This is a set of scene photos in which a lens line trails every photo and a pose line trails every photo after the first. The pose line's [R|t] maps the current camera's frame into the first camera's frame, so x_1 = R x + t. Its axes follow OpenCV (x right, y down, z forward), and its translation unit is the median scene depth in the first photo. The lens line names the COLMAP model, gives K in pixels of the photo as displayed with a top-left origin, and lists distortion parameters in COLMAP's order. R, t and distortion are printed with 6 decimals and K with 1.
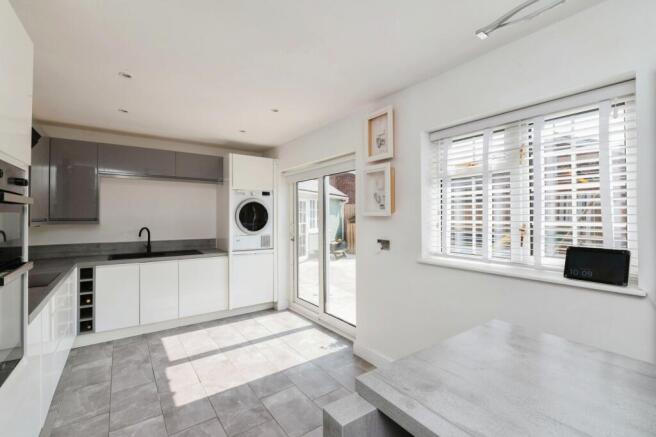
lens RADIAL K [[296.6, 0, 328.0], [0, 296.6, 218.5], [0, 0, 1]] dist [0.000181, -0.000043]
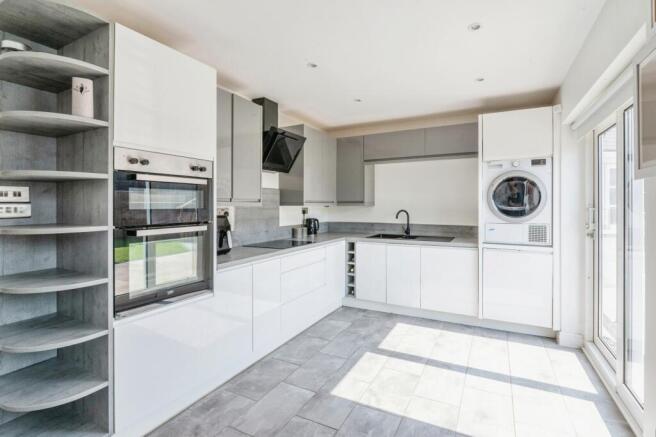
lens RADIAL K [[303.9, 0, 328.0], [0, 303.9, 208.6], [0, 0, 1]] dist [0.000307, -0.000089]
pose [[0.471886, 0.011504, -0.881584, 0.201818], [-0.005303, 0.999934, 0.010210, 0.018692], [0.881644, -0.000143, 0.471916, 0.317103]]
